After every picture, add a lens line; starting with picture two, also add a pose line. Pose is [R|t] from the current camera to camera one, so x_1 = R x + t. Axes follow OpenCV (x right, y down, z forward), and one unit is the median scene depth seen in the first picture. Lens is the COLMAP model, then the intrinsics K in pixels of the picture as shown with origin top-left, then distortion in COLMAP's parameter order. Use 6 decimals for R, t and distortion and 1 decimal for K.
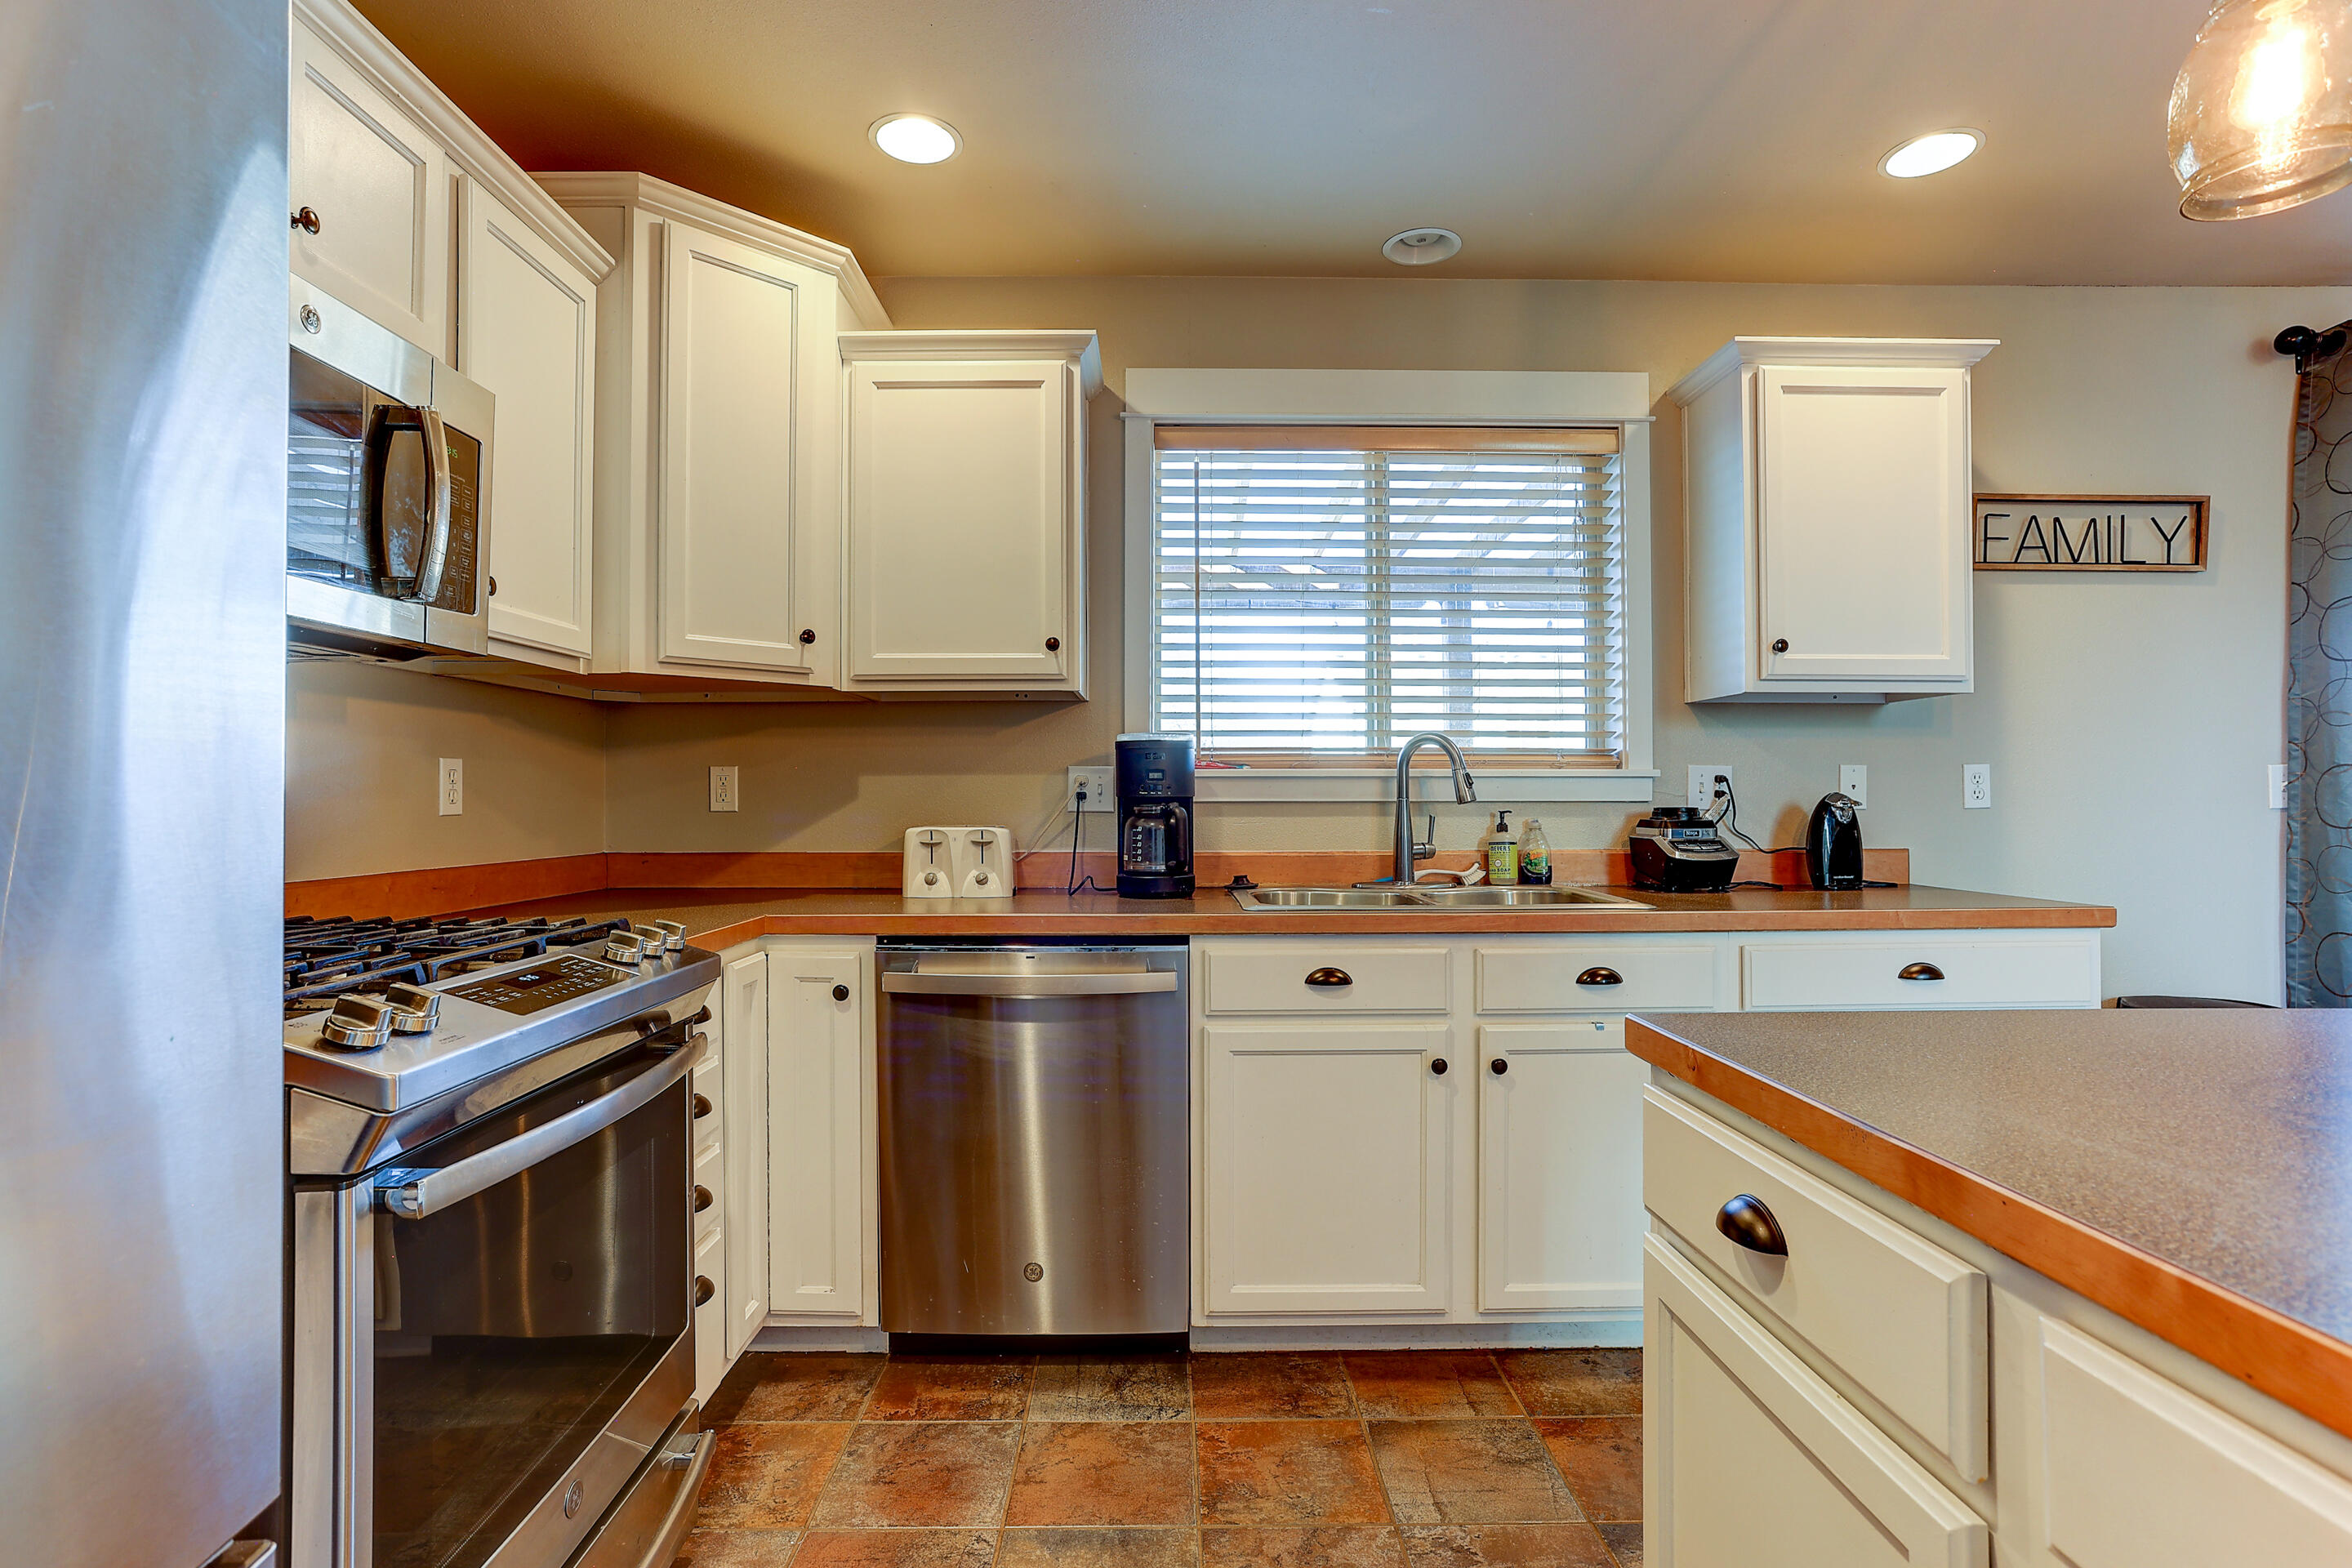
lens RADIAL K [[1147.5, 0, 1169.4], [0, 1147.5, 783.8], [0, 0, 1]] dist [-0.055145, 0.011610]
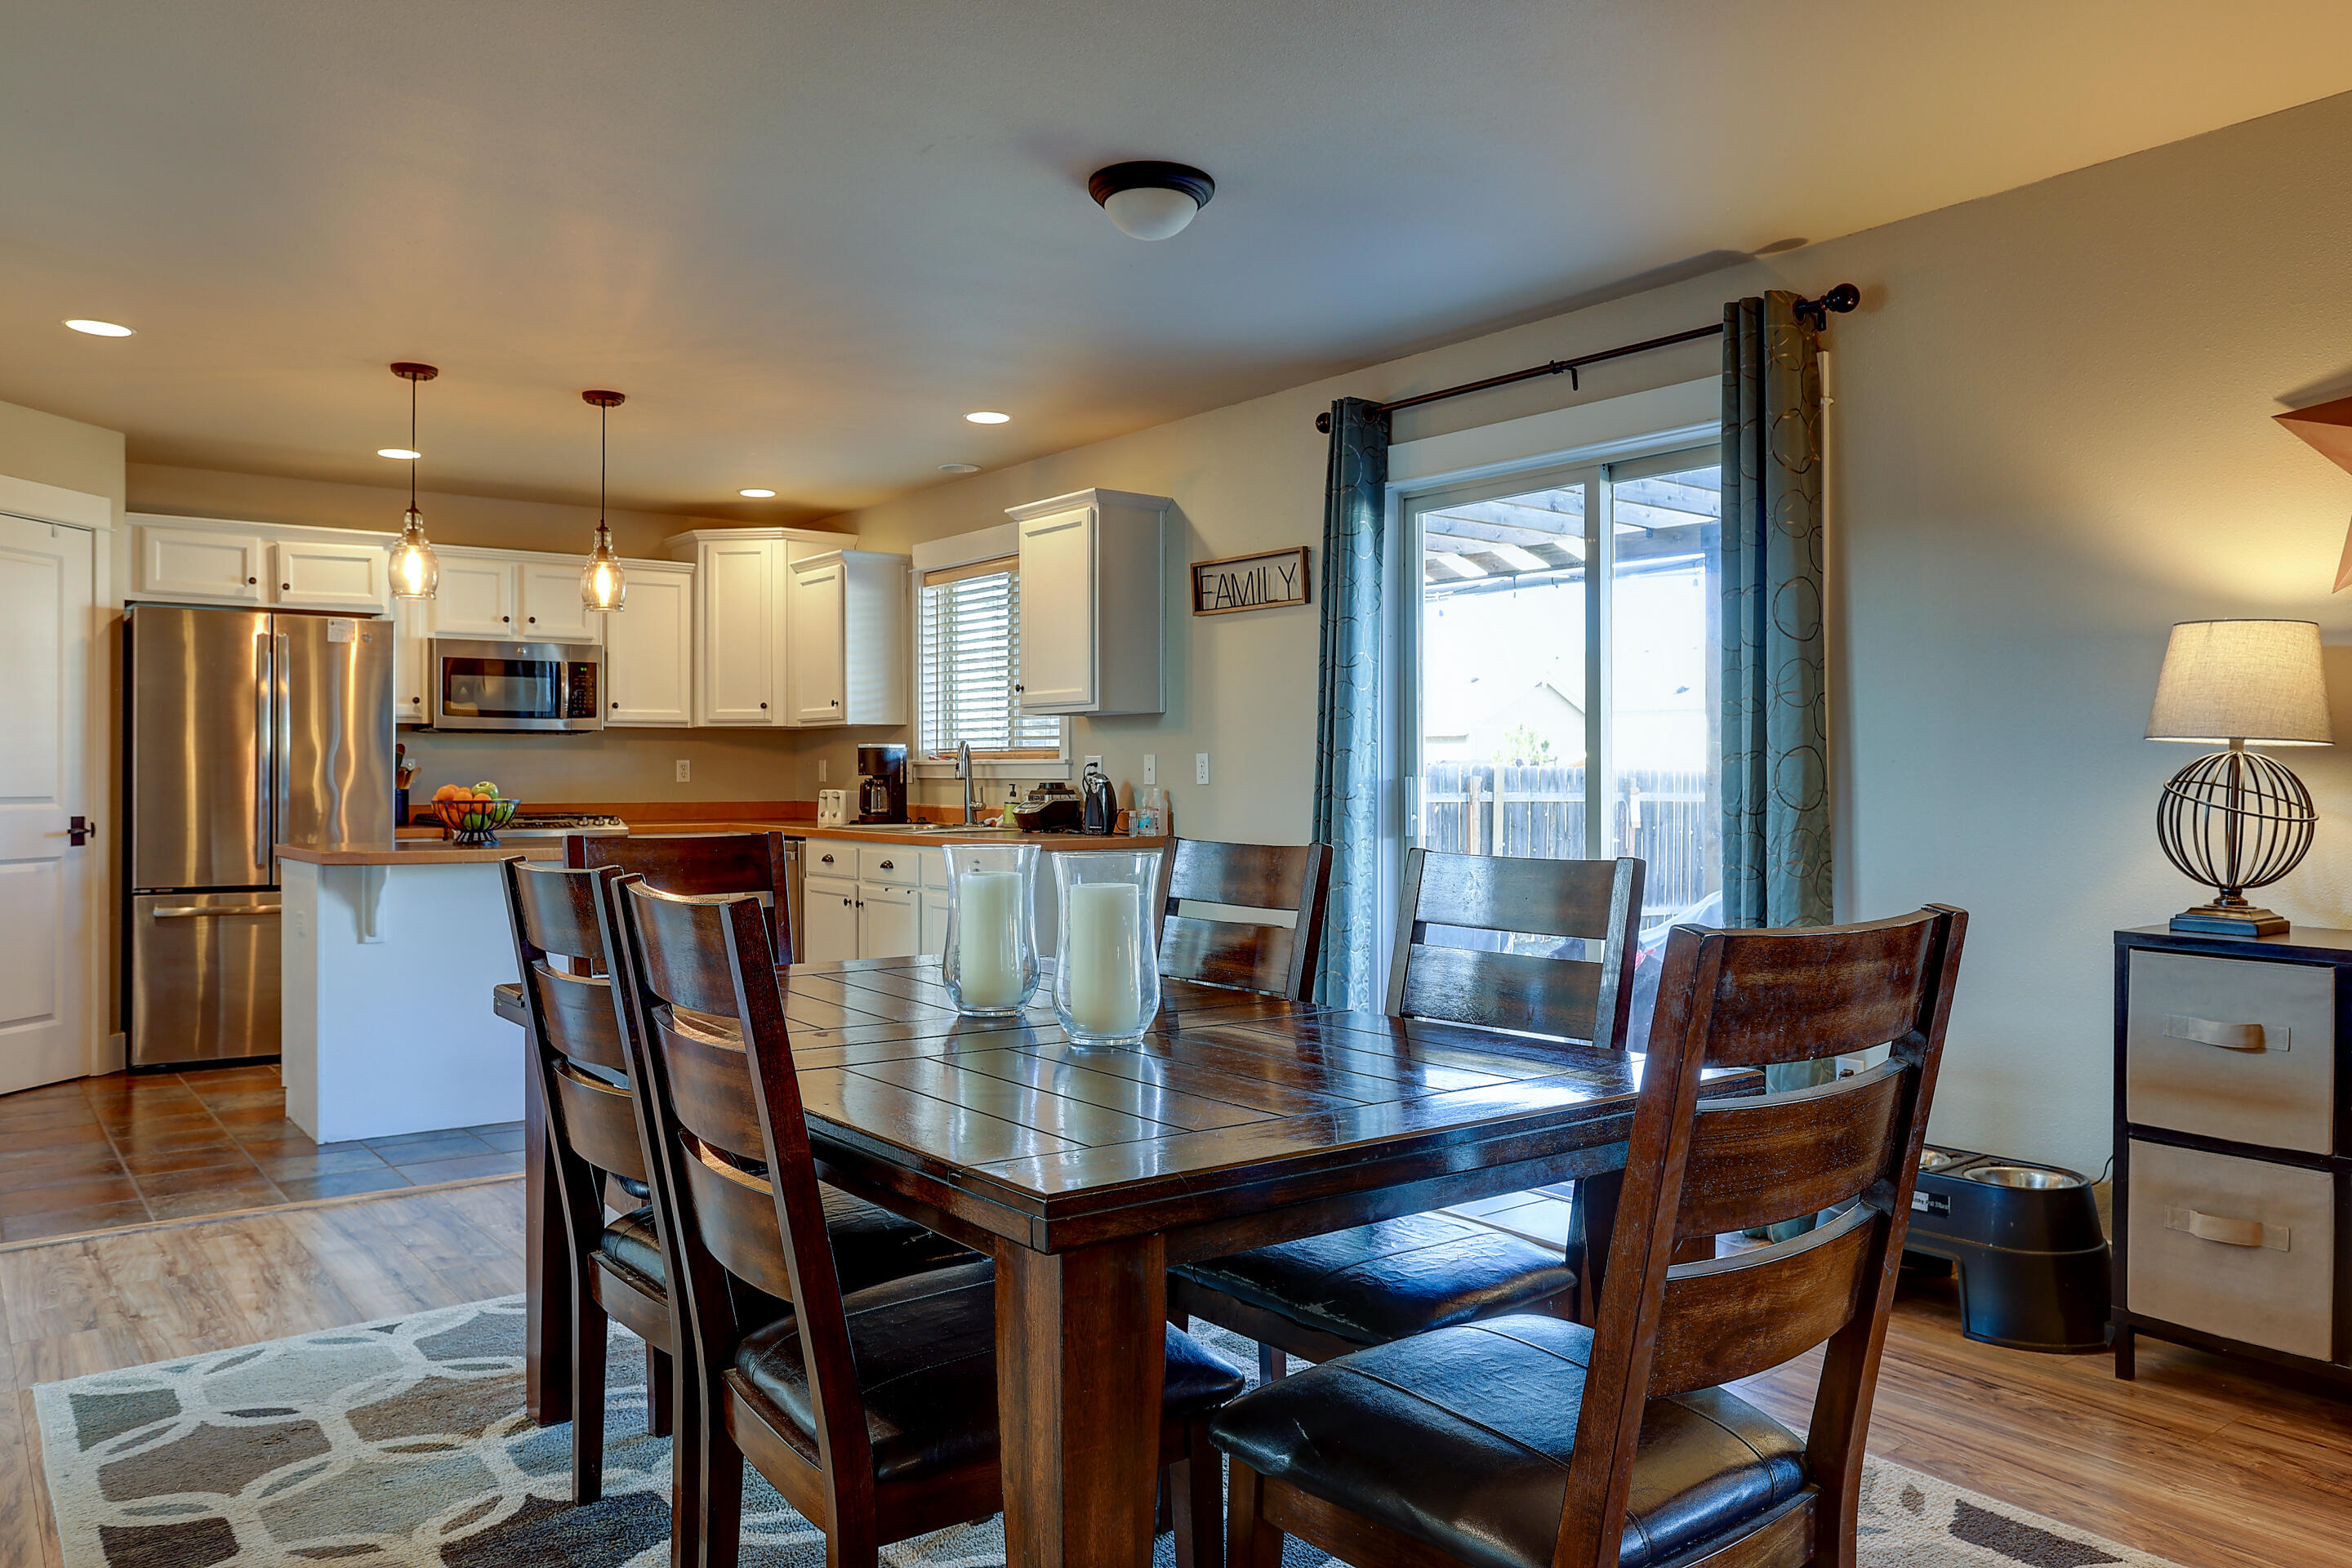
lens RADIAL K [[1645.2, 0, 1175.5], [0, 1645.2, 777.9], [0, 0, 1]] dist [-0.018342, 0.031410]
pose [[0.602448, 0.002875, -0.798153, 2.655221], [0.009232, 0.999902, 0.010570, -0.010244], [0.798105, -0.013737, 0.602362, -0.319936]]
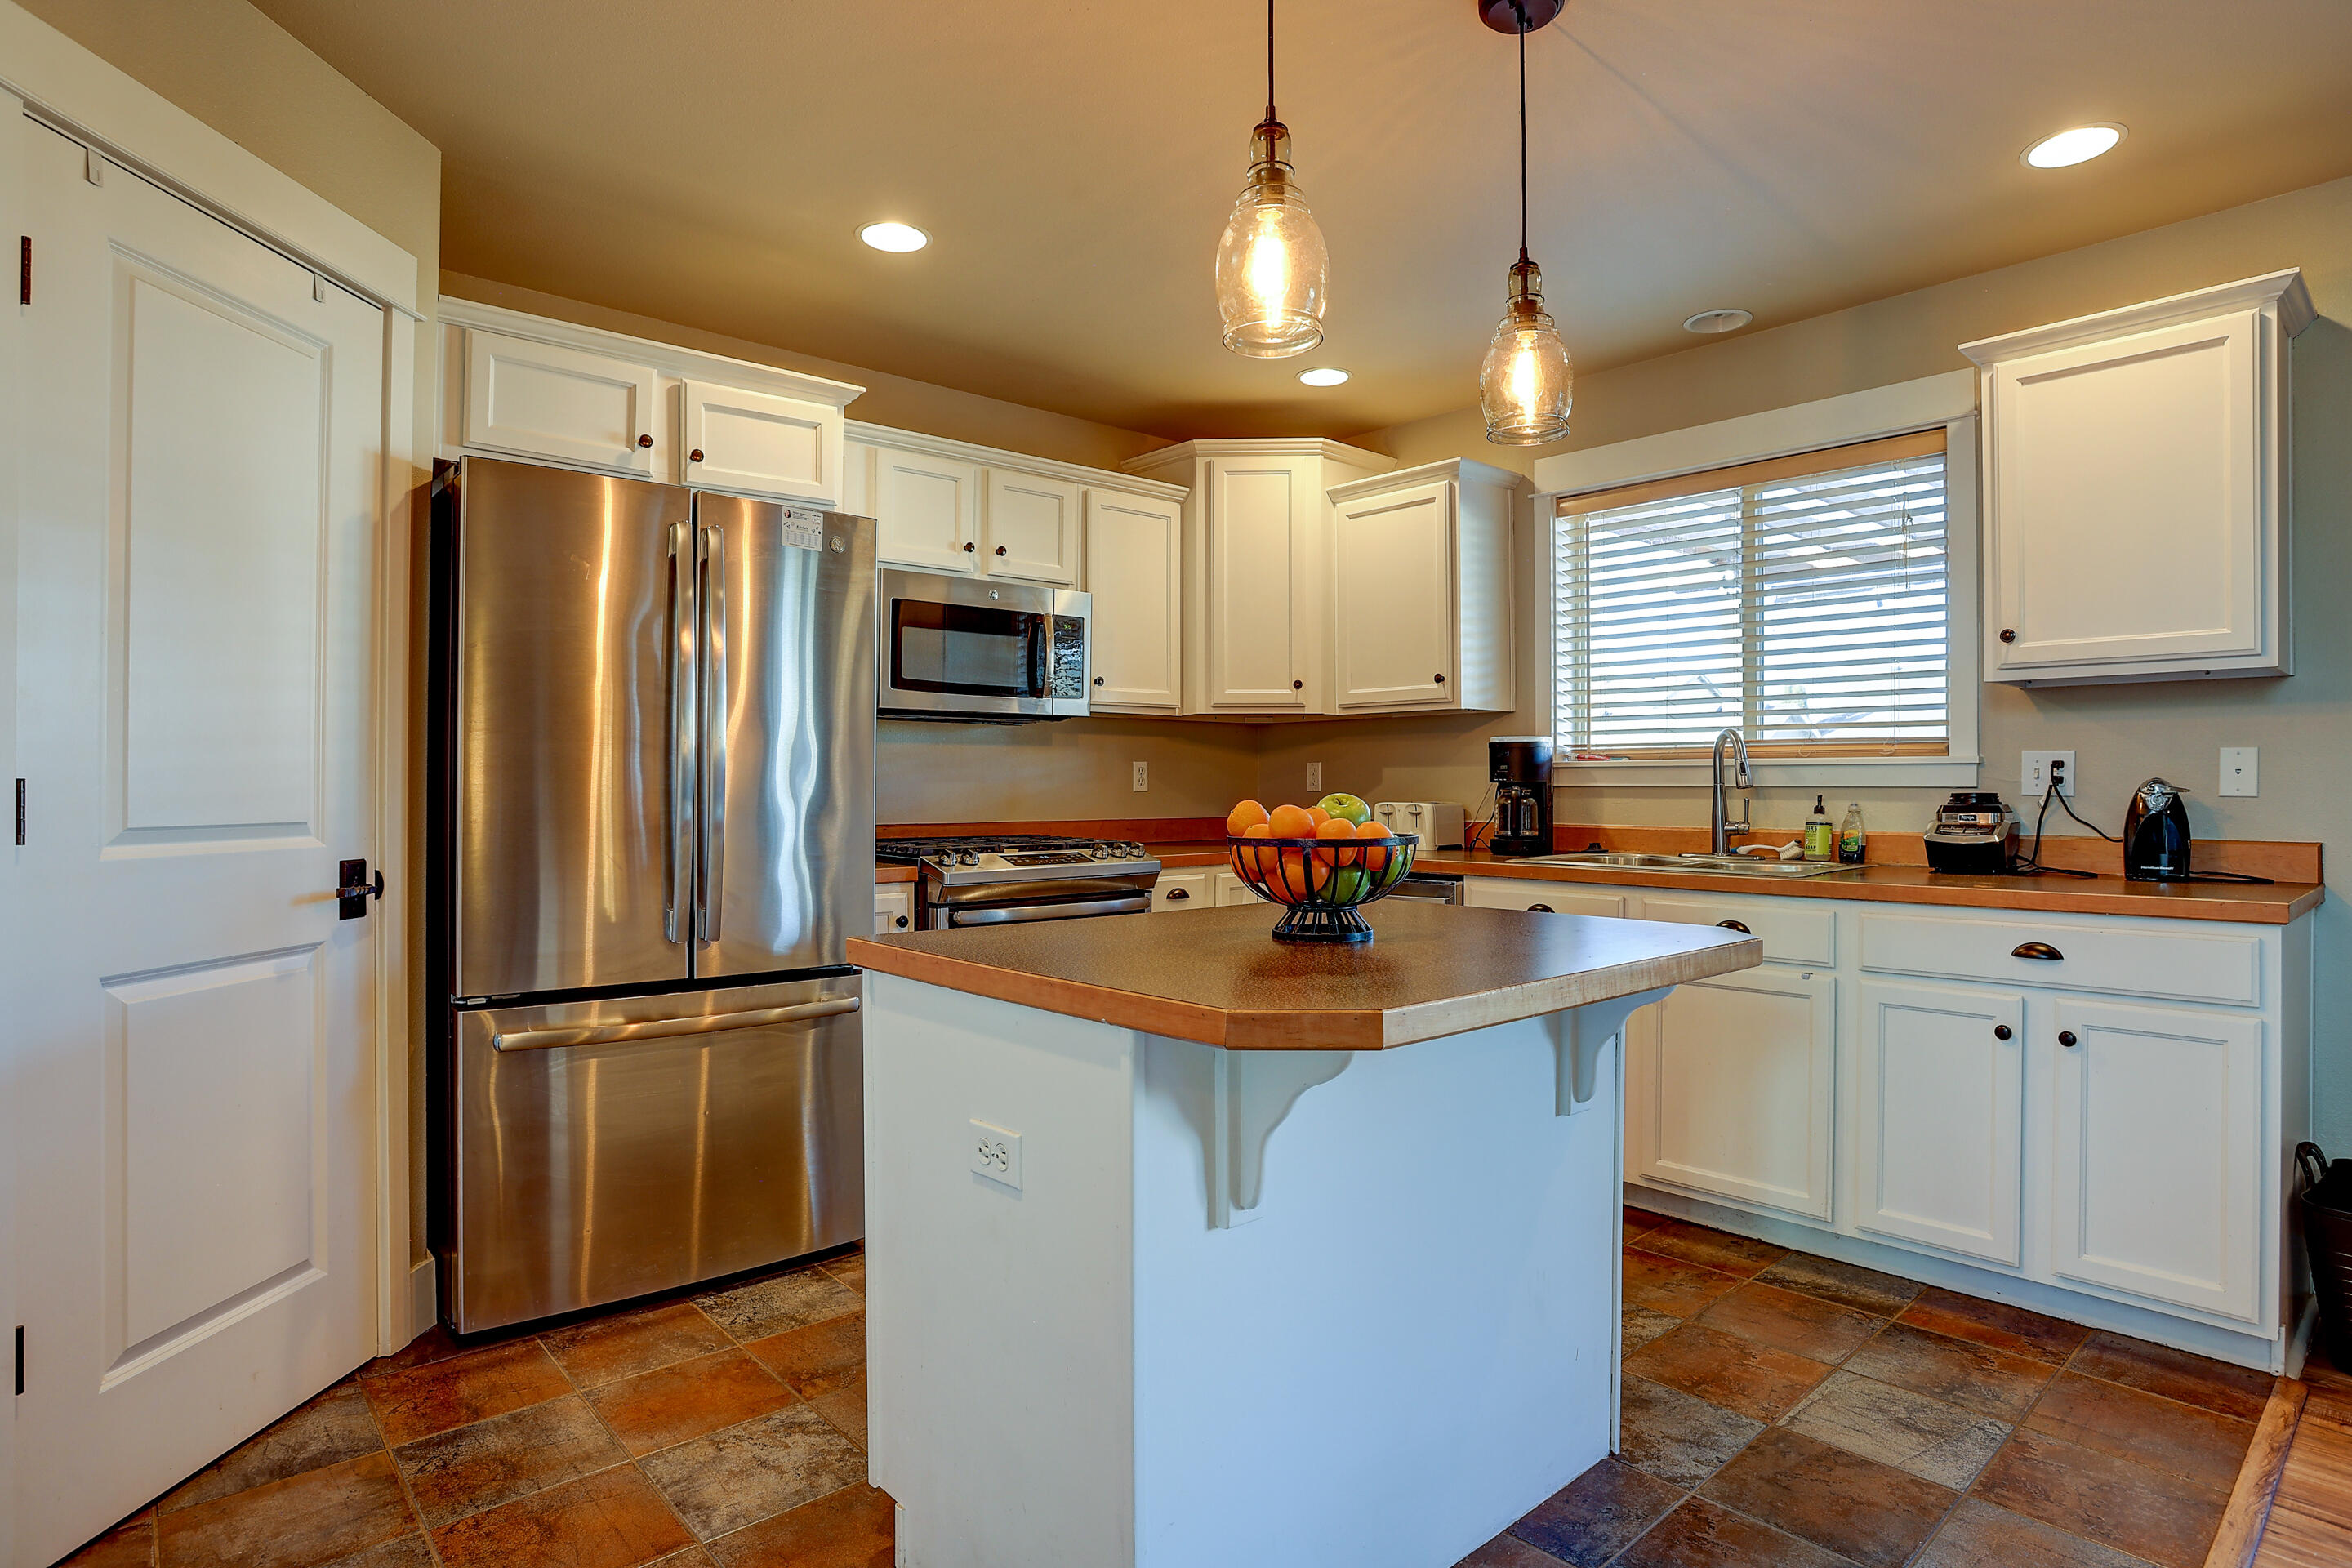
lens RADIAL K [[1255.3, 0, 1197.1], [0, 1255.3, 777.6], [0, 0, 1]] dist [-0.038635, 0.007882]
pose [[0.665979, -0.001491, -0.745969, 0.878528], [0.007498, 0.999961, 0.004695, -0.004340], [0.745933, -0.008720, 0.665964, -0.297898]]
